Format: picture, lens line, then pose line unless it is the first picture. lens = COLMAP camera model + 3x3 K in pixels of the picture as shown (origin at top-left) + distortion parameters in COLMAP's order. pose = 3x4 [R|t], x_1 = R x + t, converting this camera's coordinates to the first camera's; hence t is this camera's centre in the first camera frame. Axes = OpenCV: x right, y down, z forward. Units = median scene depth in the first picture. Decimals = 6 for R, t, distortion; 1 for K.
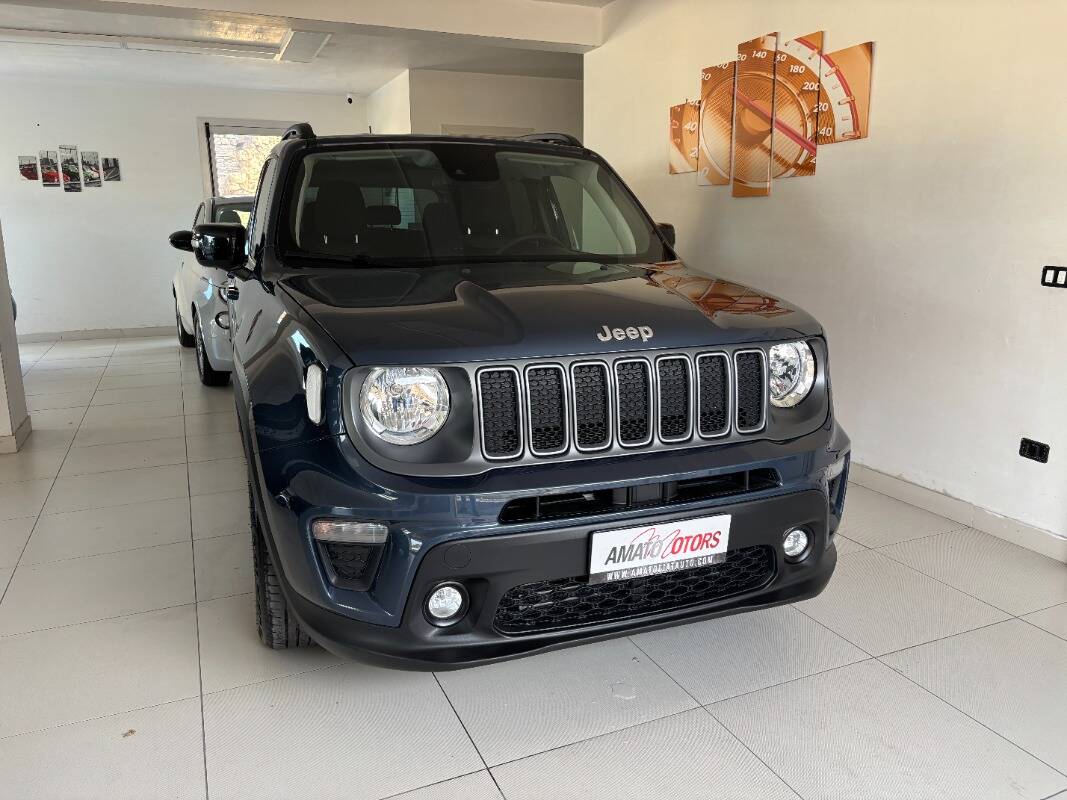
lens RADIAL K [[818.0, 0, 528.7], [0, 818.0, 399.4], [0, 0, 1]] dist [0.037141, -0.000453]
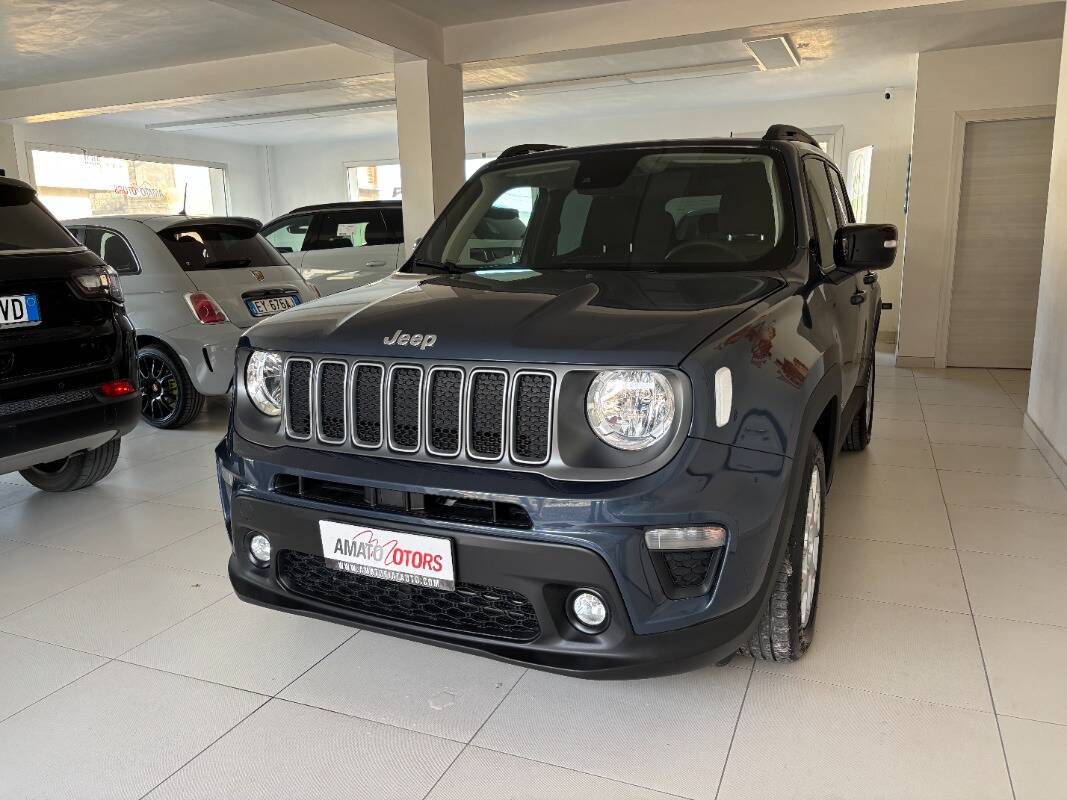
lens RADIAL K [[835.2, 0, 532.9], [0, 835.2, 414.1], [0, 0, 1]] dist [0.004214, -0.002440]
pose [[0.697249, 0.141795, -0.702664, 0.859035], [-0.138696, 0.988403, 0.061829, -0.066887], [0.703283, 0.054346, 0.708830, 0.343757]]
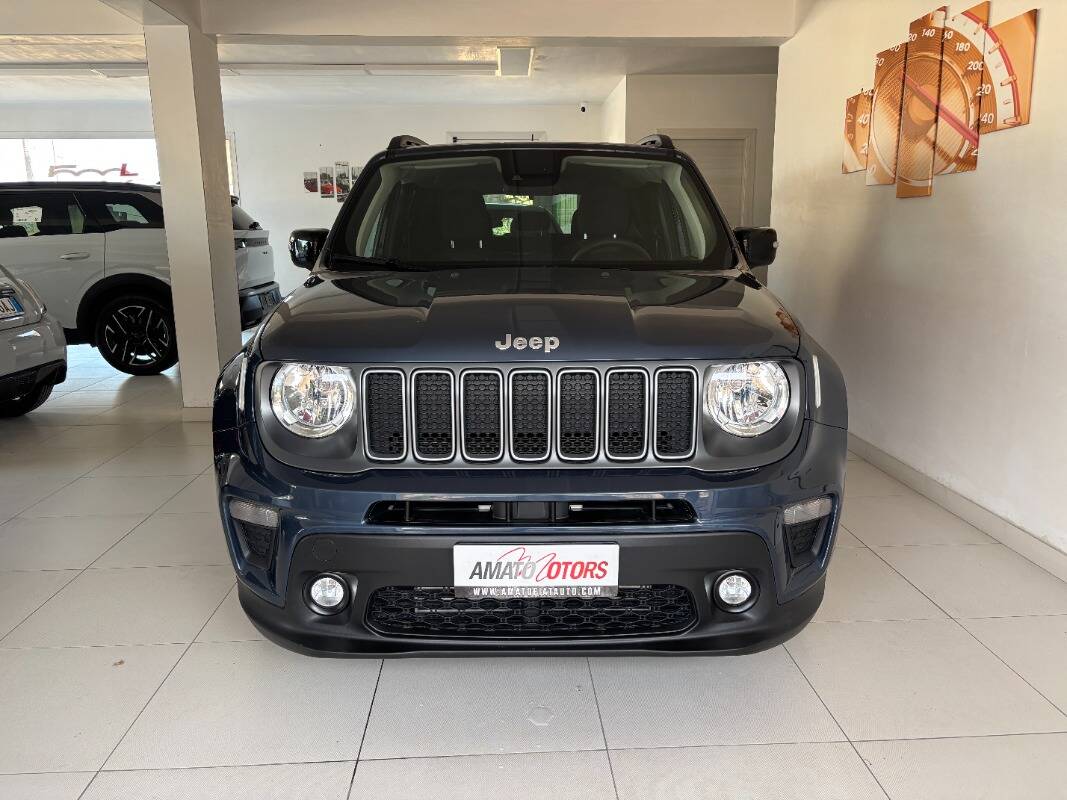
lens RADIAL K [[795.0, 0, 533.5], [0, 795.0, 400.0], [0, 0, 1]] dist [0.108502, -0.115230]
pose [[0.937397, 0.074982, -0.340096, 0.401197], [-0.075307, 0.997085, 0.012263, -0.023034], [0.340024, 0.014116, 0.940311, 0.111041]]
